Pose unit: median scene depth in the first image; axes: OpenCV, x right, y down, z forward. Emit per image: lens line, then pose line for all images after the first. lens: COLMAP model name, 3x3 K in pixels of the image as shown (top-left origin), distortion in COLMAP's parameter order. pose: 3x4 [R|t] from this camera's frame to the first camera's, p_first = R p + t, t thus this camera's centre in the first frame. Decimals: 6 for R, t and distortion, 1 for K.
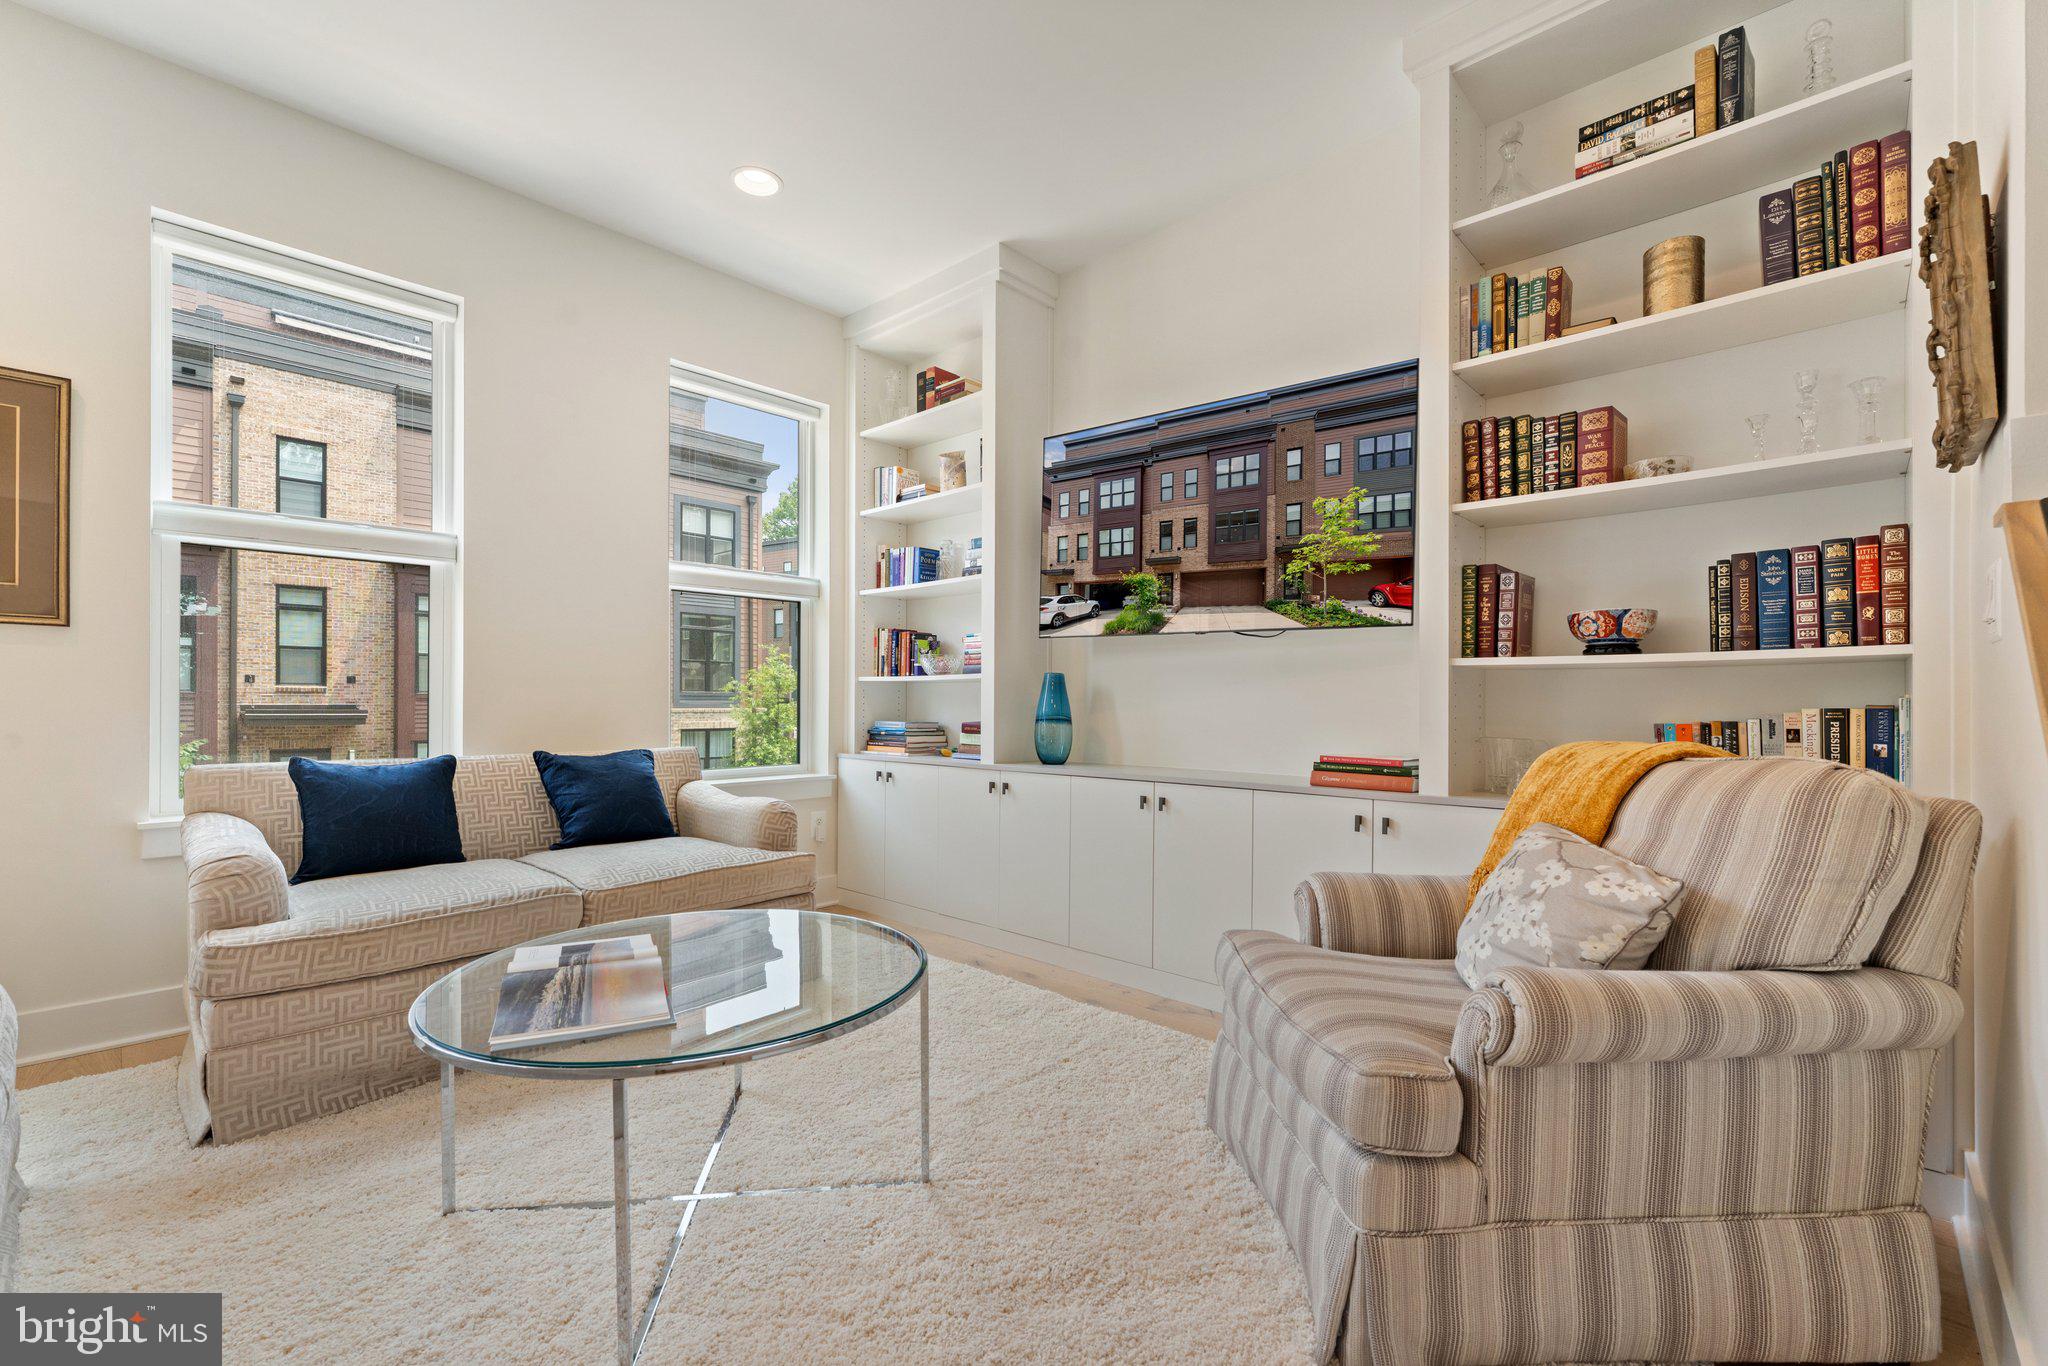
lens RADIAL K [[859.9, 0, 1024.0], [0, 859.9, 683.0], [0, 0, 1]] dist [-0.013963, 0.003892]
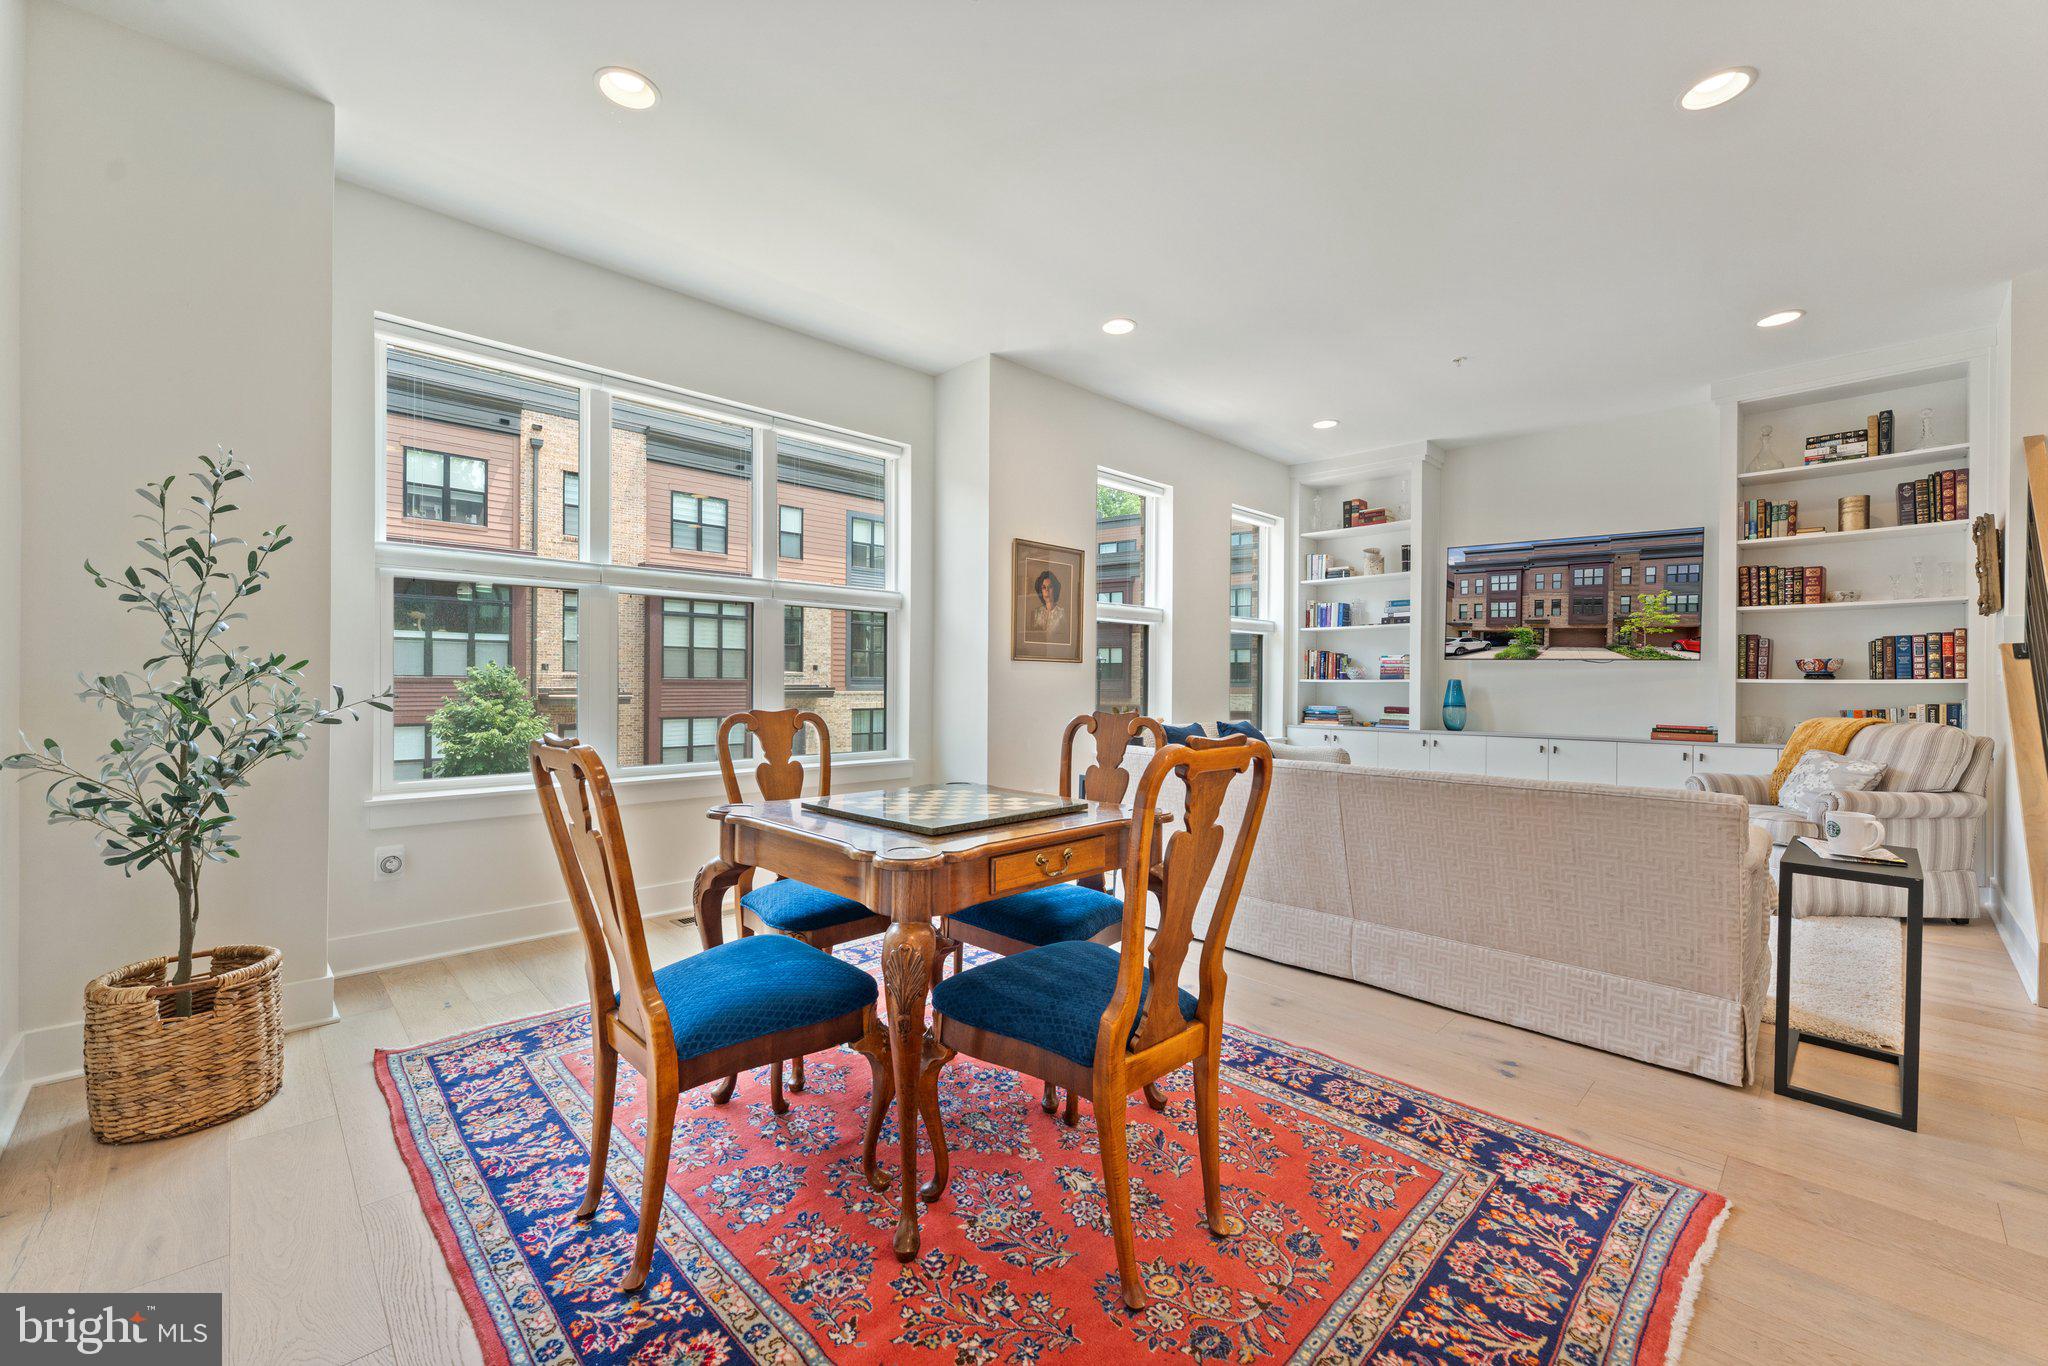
lens RADIAL K [[807.4, 0, 1023.4], [0, 807.4, 667.1], [0, 0, 1]] dist [-0.001426, 0.000145]
pose [[0.998731, 0.001686, -0.050335, -0.921530], [-0.001621, 0.999998, 0.001316, -0.046009], [0.050337, -0.001232, 0.998732, -0.861652]]
